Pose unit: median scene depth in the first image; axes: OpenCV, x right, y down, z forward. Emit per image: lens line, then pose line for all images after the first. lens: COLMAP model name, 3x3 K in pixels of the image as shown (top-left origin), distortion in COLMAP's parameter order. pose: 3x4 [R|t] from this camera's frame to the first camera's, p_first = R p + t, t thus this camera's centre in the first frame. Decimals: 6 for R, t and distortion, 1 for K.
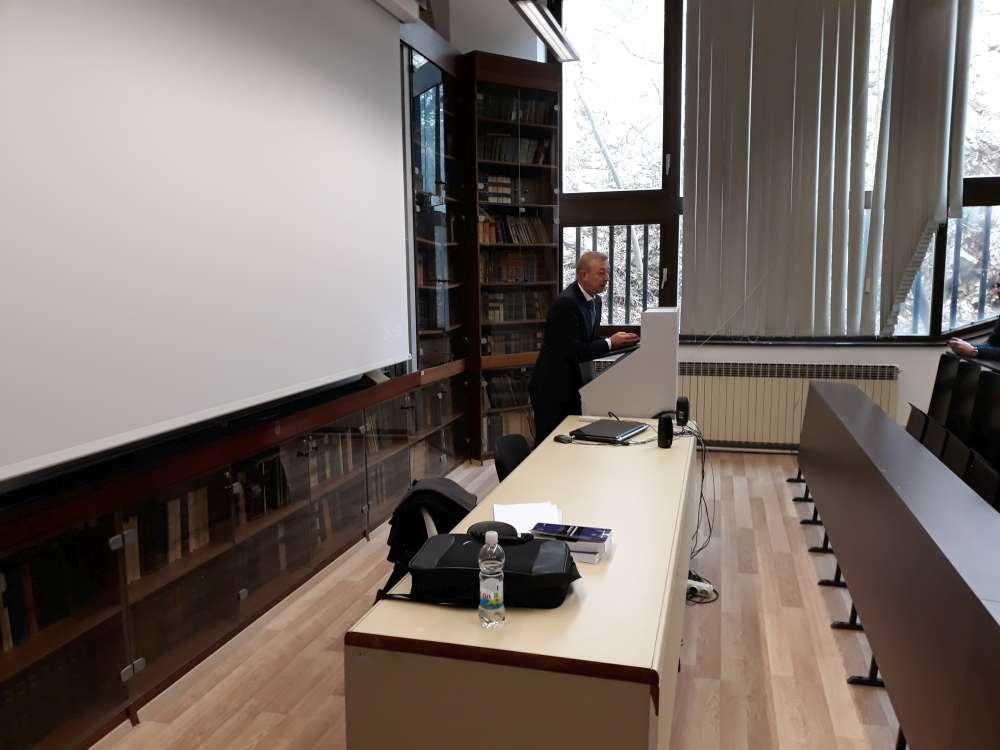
lens RADIAL K [[819.9, 0, 496.8], [0, 819.9, 375.0], [0, 0, 1]] dist [0.050380, -0.031164]
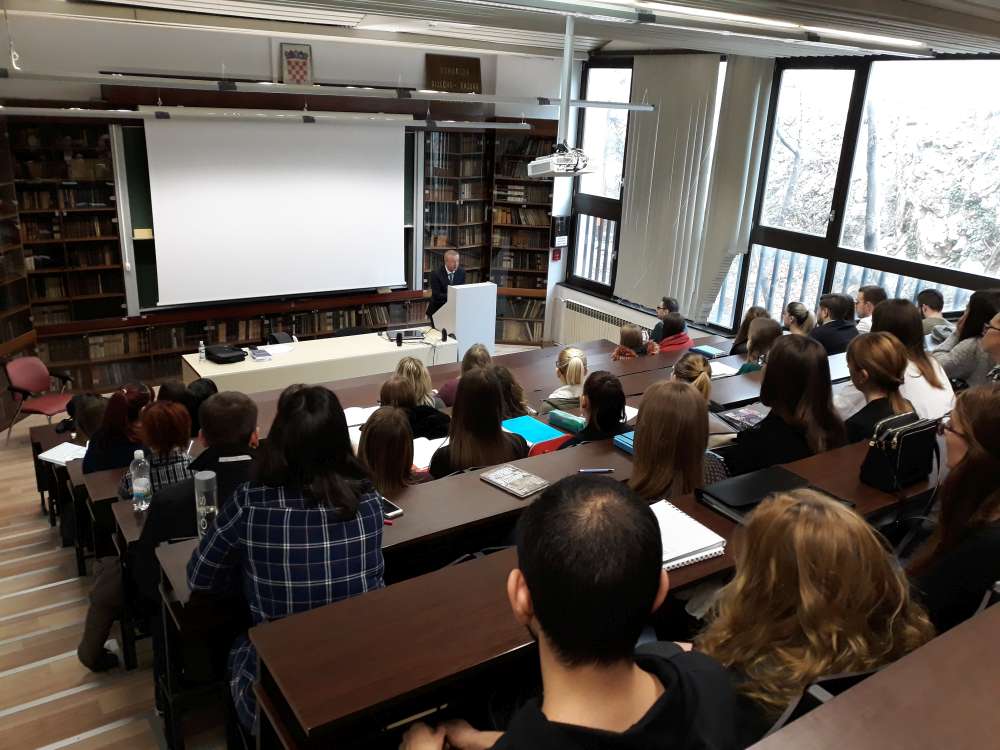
lens RADIAL K [[819.9, 0, 498.4], [0, 819.9, 376.6], [0, 0, 1]] dist [0.050380, -0.031164]
pose [[0.761977, 0.252832, -0.596211, 1.111918], [-0.140952, 0.963318, 0.228368, -0.243634], [0.632079, -0.089974, 0.769663, -0.397572]]
